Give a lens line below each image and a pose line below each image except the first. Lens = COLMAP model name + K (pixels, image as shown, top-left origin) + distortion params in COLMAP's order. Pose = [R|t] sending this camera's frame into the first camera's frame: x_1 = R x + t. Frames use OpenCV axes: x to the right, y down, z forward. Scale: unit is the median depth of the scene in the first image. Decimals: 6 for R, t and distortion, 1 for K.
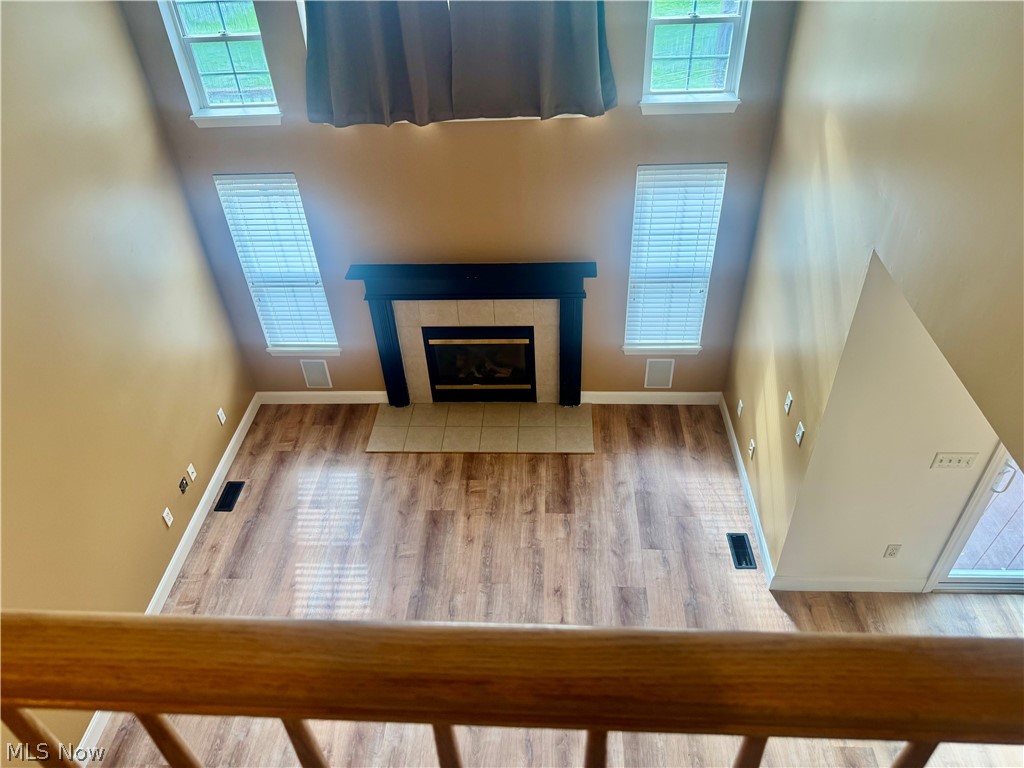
lens RADIAL K [[728.7, 0, 500.0], [0, 728.7, 379.1], [0, 0, 1]] dist [0.085141, -0.103757]
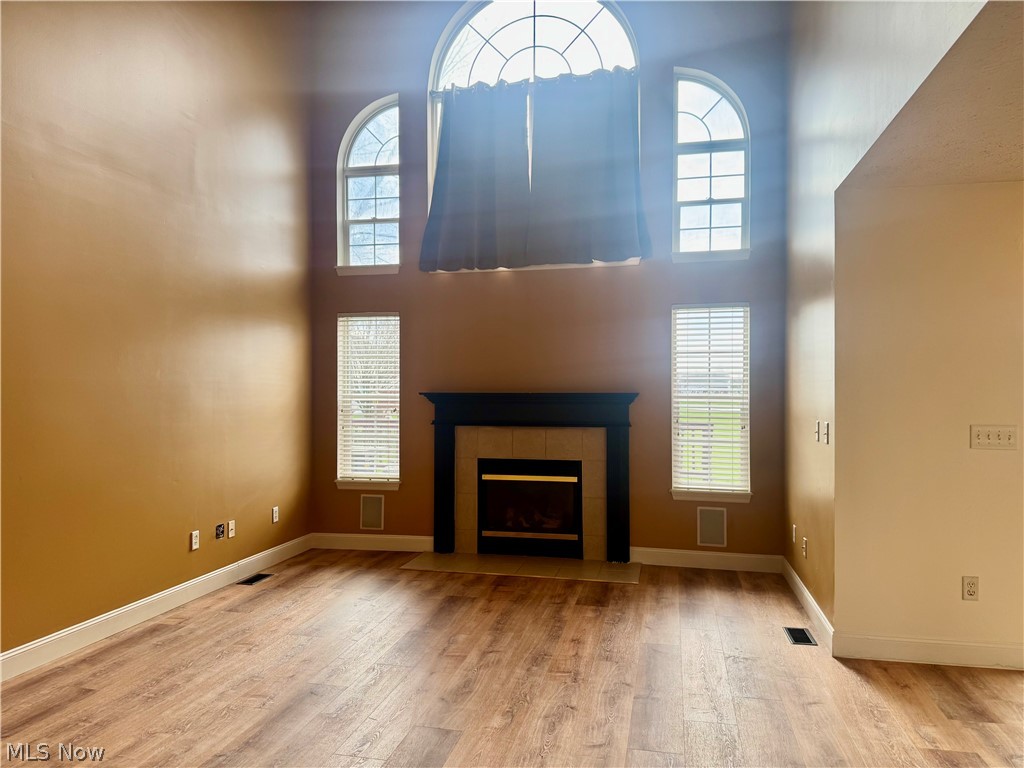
lens RADIAL K [[728.7, 0, 503.9], [0, 728.7, 383.0], [0, 0, 1]] dist [0.085141, -0.103757]
pose [[0.984289, 0.052277, -0.168648, 0.108852], [-0.148241, 0.763551, -0.628502, 0.529741], [0.095915, 0.643629, 0.759304, 0.125257]]
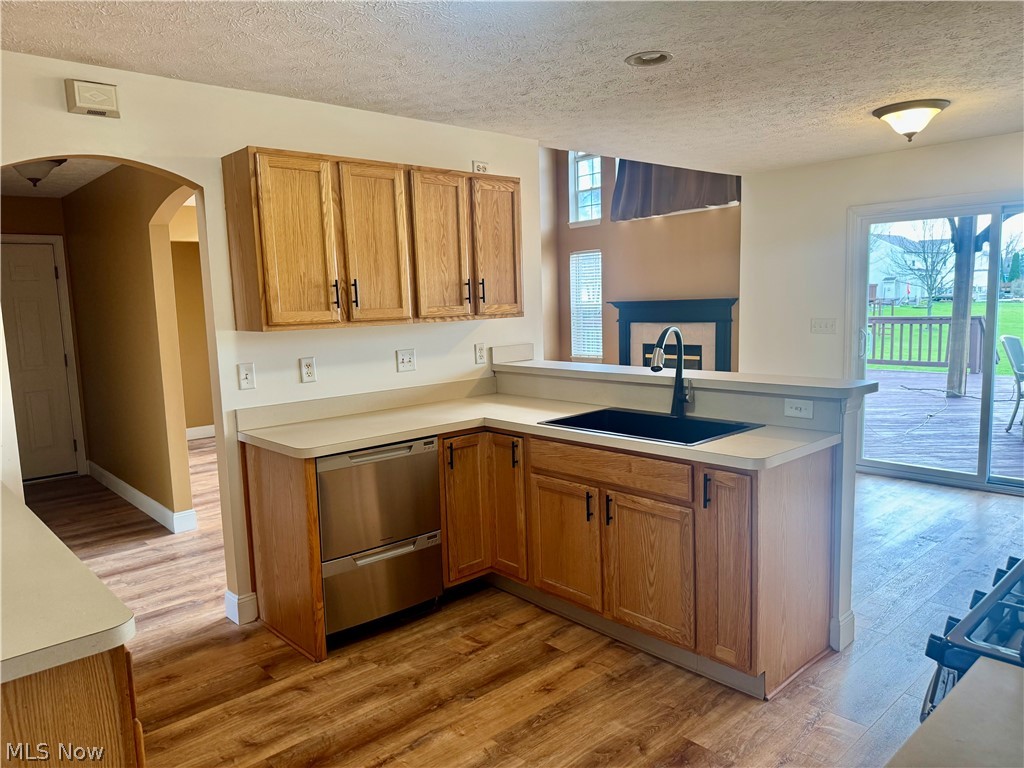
lens RADIAL K [[728.7, 0, 508.4], [0, 728.7, 384.2], [0, 0, 1]] dist [0.085141, -0.103757]
pose [[0.706495, 0.112538, -0.698713, 0.874452], [-0.454702, 0.828723, -0.326288, 0.707783], [0.542320, 0.548227, 0.636660, -0.172831]]
